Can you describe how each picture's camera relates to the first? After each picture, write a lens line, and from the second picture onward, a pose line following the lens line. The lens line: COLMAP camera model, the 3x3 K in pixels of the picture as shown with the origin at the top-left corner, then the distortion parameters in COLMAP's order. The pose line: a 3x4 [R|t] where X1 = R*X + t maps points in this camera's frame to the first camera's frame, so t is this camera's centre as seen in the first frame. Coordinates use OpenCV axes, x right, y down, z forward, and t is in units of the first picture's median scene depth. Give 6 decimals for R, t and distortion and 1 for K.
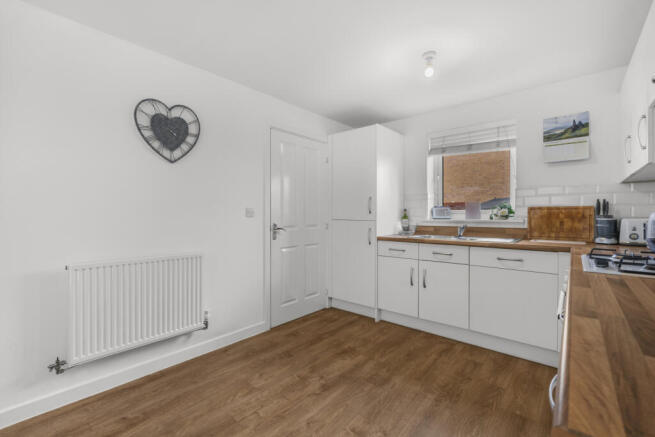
lens RADIAL K [[290.4, 0, 325.4], [0, 290.4, 217.5], [0, 0, 1]] dist [-0.005072, 0.000843]
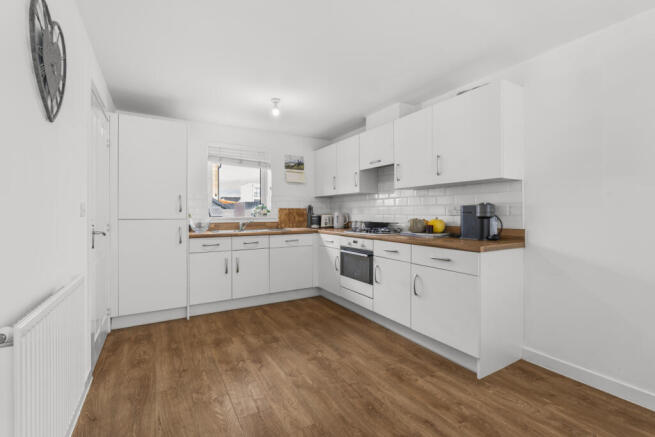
lens RADIAL K [[290.4, 0, 326.2], [0, 290.4, 213.7], [0, 0, 1]] dist [-0.005072, 0.000843]
pose [[0.316412, -0.001943, 0.948620, -0.759154], [0.010611, 0.999943, -0.001491, -0.001076], [-0.948563, 0.010538, 0.316414, 0.271167]]
